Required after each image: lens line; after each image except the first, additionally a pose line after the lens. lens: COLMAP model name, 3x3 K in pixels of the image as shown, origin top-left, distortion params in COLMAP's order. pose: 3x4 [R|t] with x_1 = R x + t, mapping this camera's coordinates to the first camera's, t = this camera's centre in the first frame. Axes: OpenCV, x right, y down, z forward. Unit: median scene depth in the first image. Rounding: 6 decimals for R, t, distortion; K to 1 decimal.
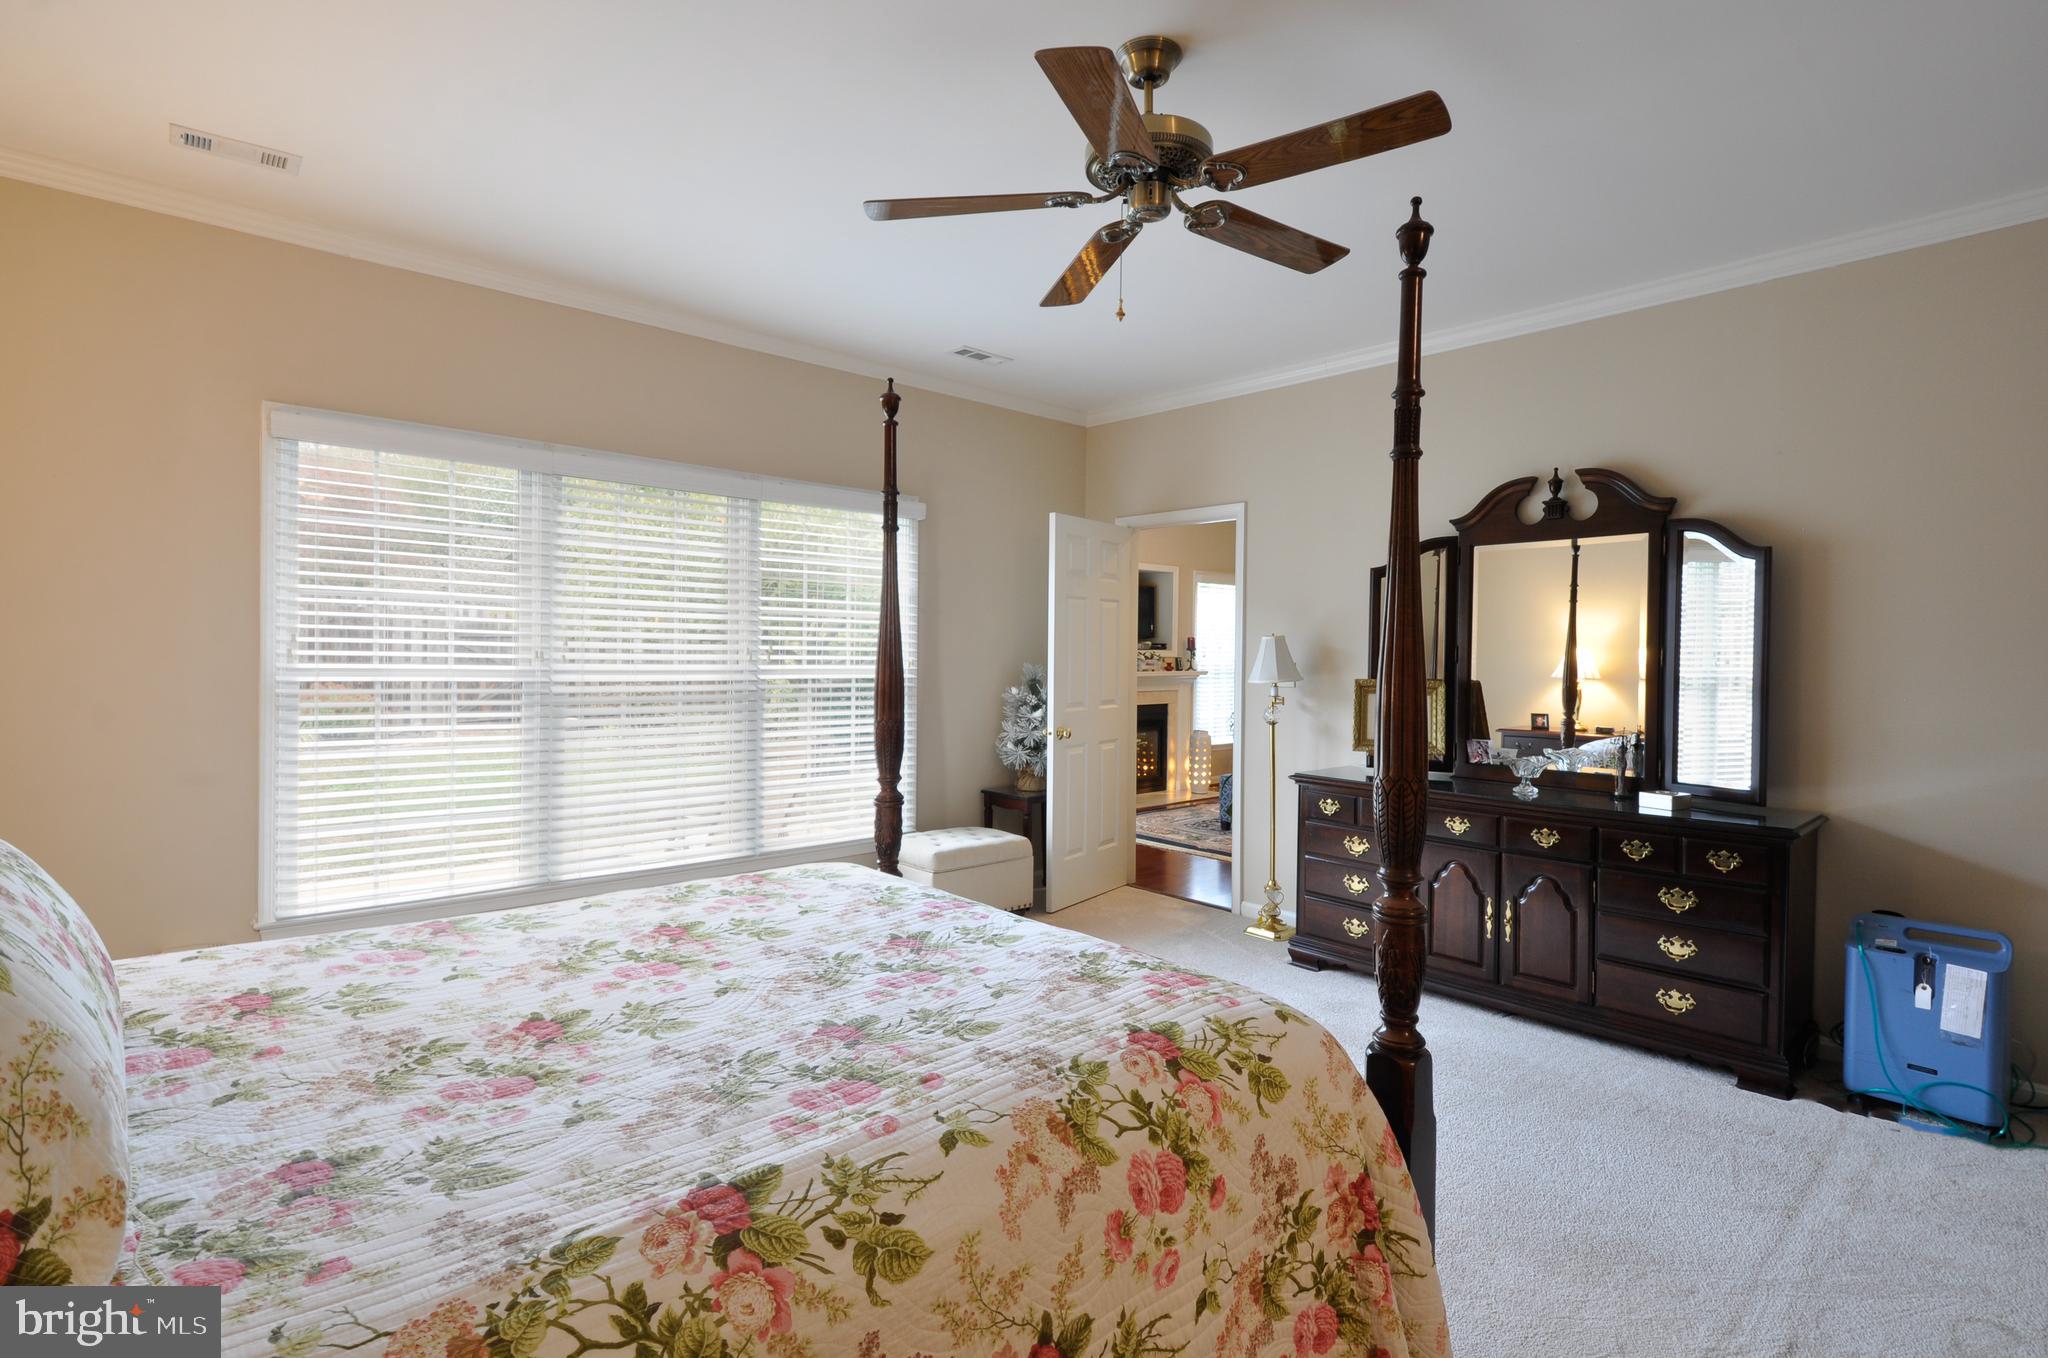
lens RADIAL K [[997.2, 0, 1020.2], [0, 997.2, 658.0], [0, 0, 1]] dist [0.040301, -0.000209]
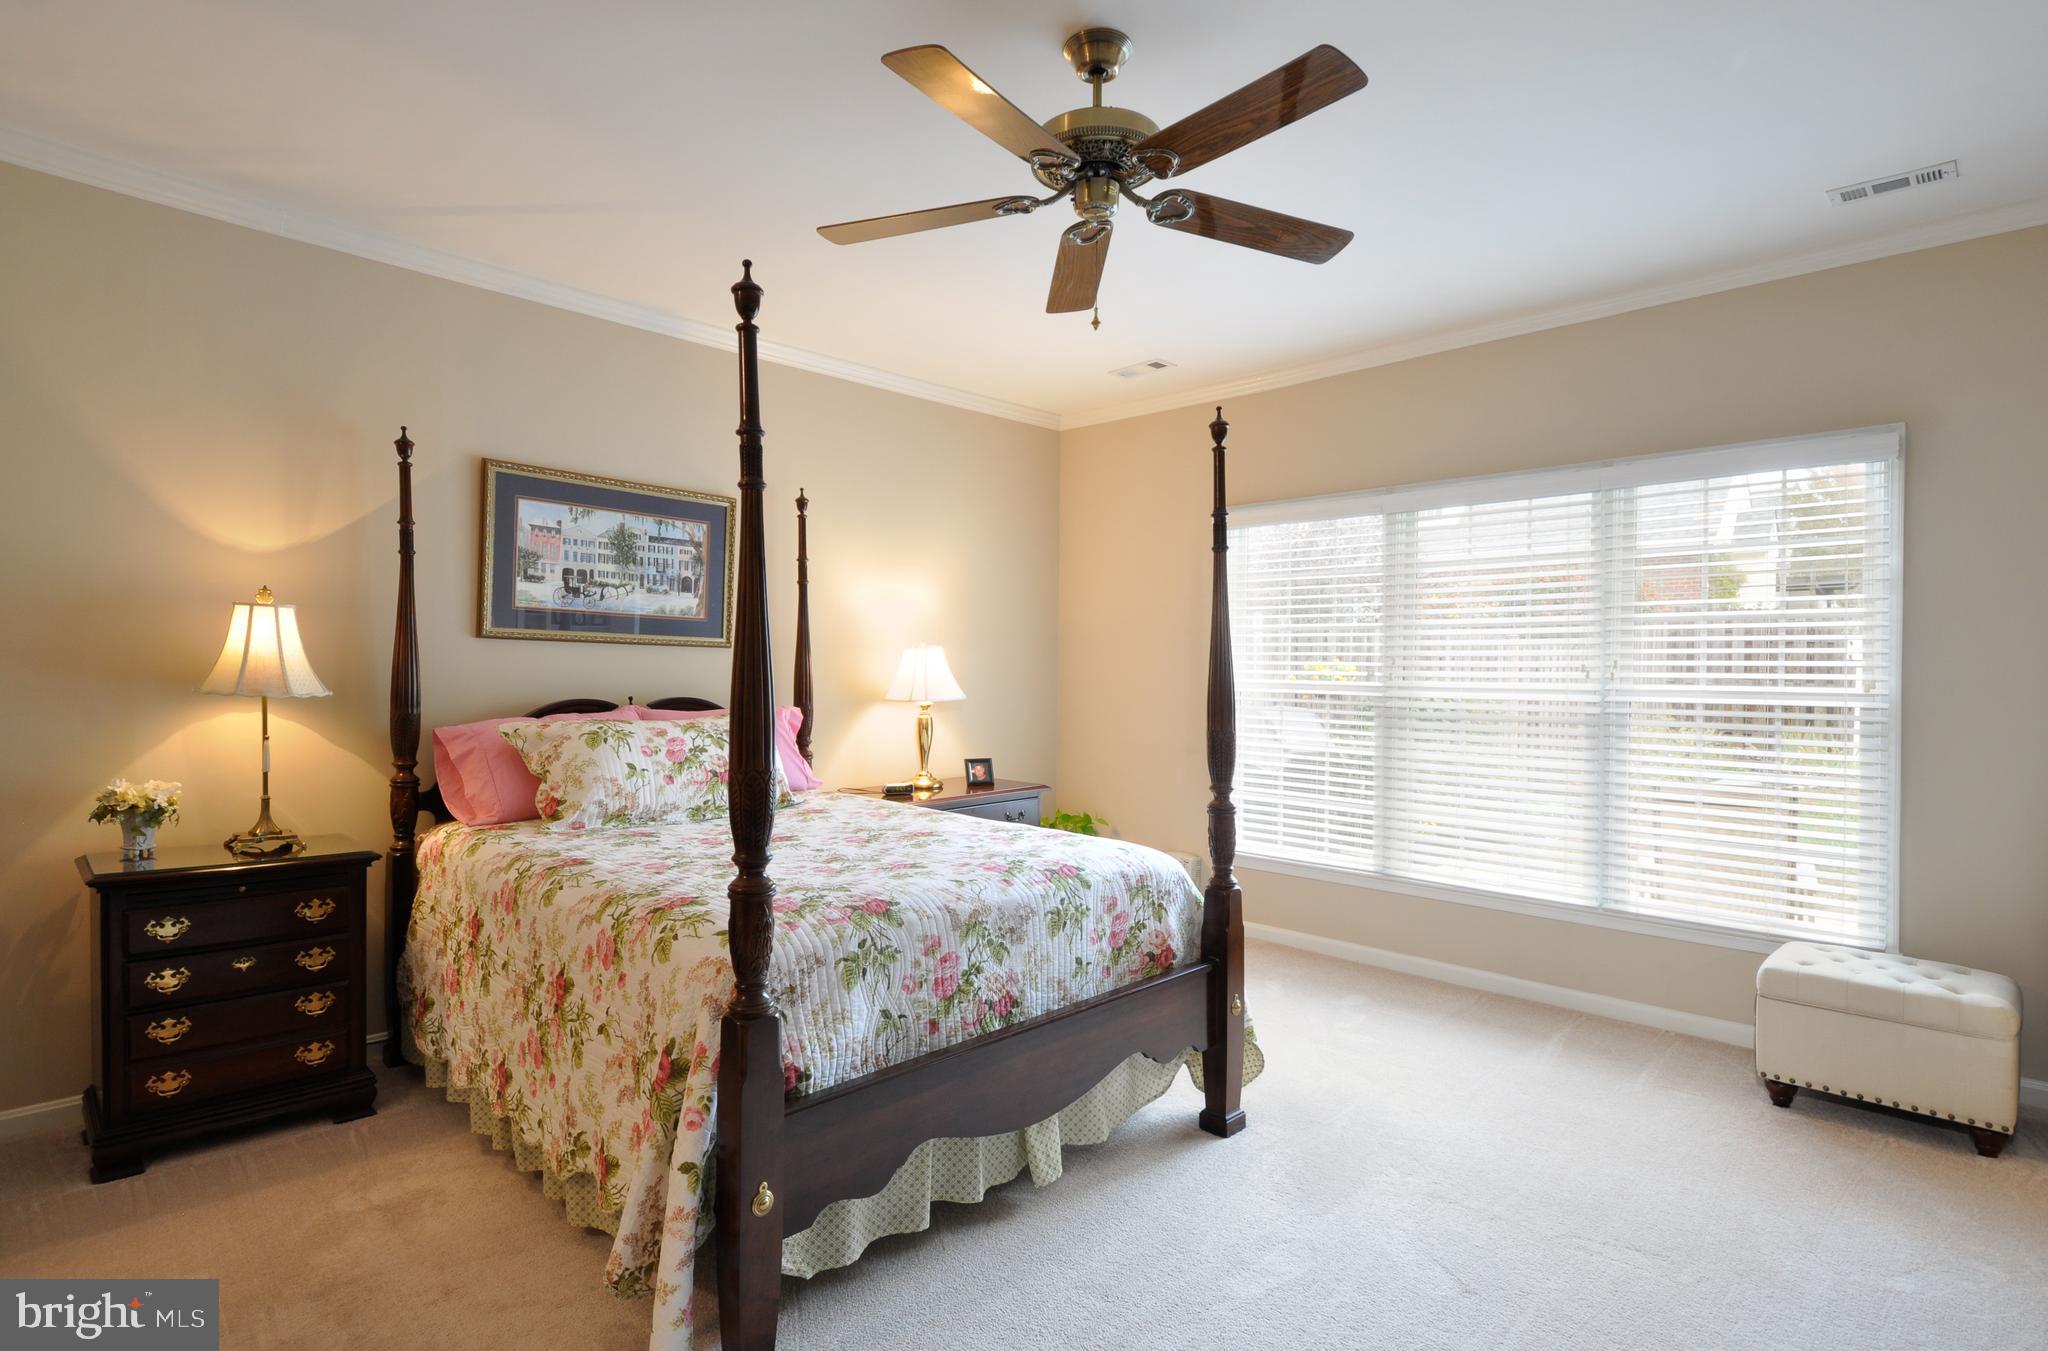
lens RADIAL K [[1001.2, 0, 1024.0], [0, 1001.2, 675.5], [0, 0, 1]] dist [0.000589, -0.000082]
pose [[0.075050, -0.003231, -0.997175, 0.819283], [-0.004741, 0.999982, -0.003597, 0.006637], [0.997169, 0.004997, 0.075033, 0.651300]]
